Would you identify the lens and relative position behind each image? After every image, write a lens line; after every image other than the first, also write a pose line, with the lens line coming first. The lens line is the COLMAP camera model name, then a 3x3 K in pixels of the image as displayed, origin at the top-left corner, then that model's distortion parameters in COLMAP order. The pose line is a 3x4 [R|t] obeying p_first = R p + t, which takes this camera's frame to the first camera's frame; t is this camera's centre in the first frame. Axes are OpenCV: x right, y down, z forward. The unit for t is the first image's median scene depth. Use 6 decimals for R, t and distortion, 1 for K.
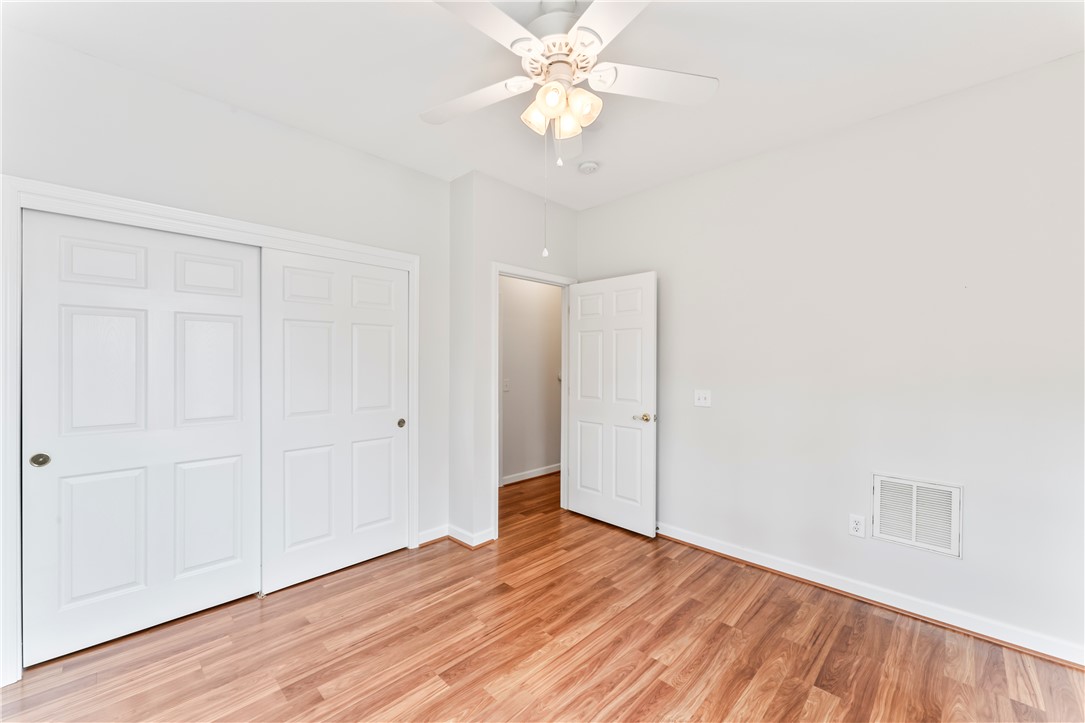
lens RADIAL K [[431.4, 0, 542.3], [0, 431.4, 364.1], [0, 0, 1]] dist [-0.003453, 0.000957]
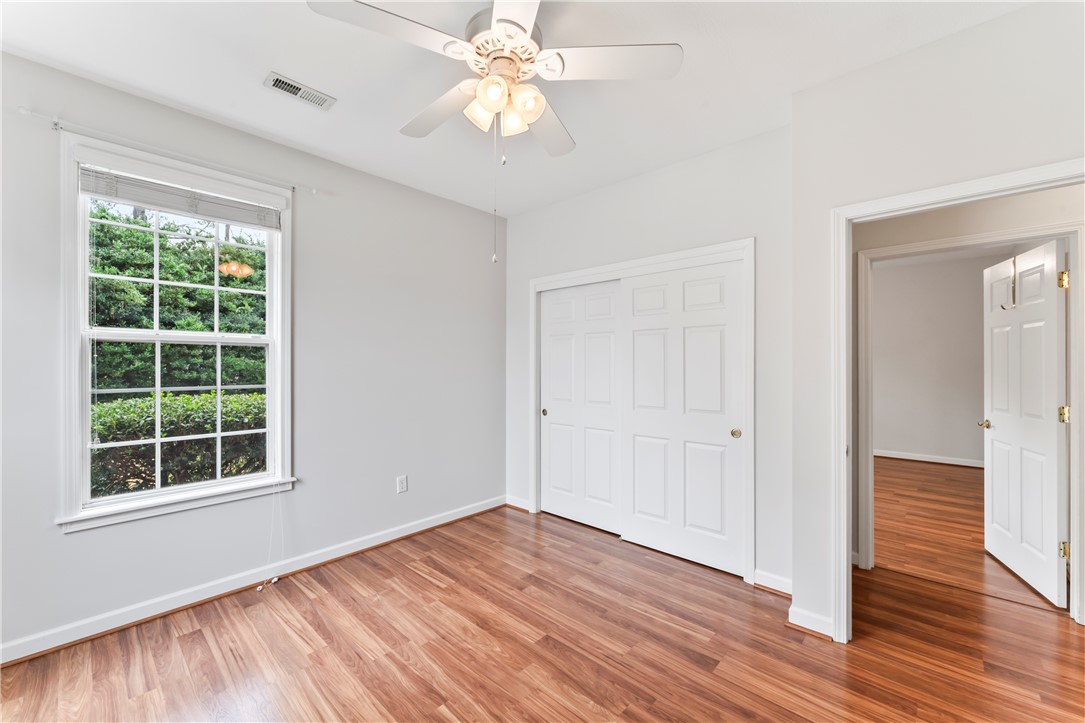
lens RADIAL K [[431.4, 0, 536.8], [0, 431.4, 363.7], [0, 0, 1]] dist [-0.003453, 0.000957]
pose [[0.021669, -0.003227, -0.999760, 0.774223], [-0.005639, 0.999978, -0.003350, -0.002475], [0.999749, 0.005710, 0.021651, 0.794037]]
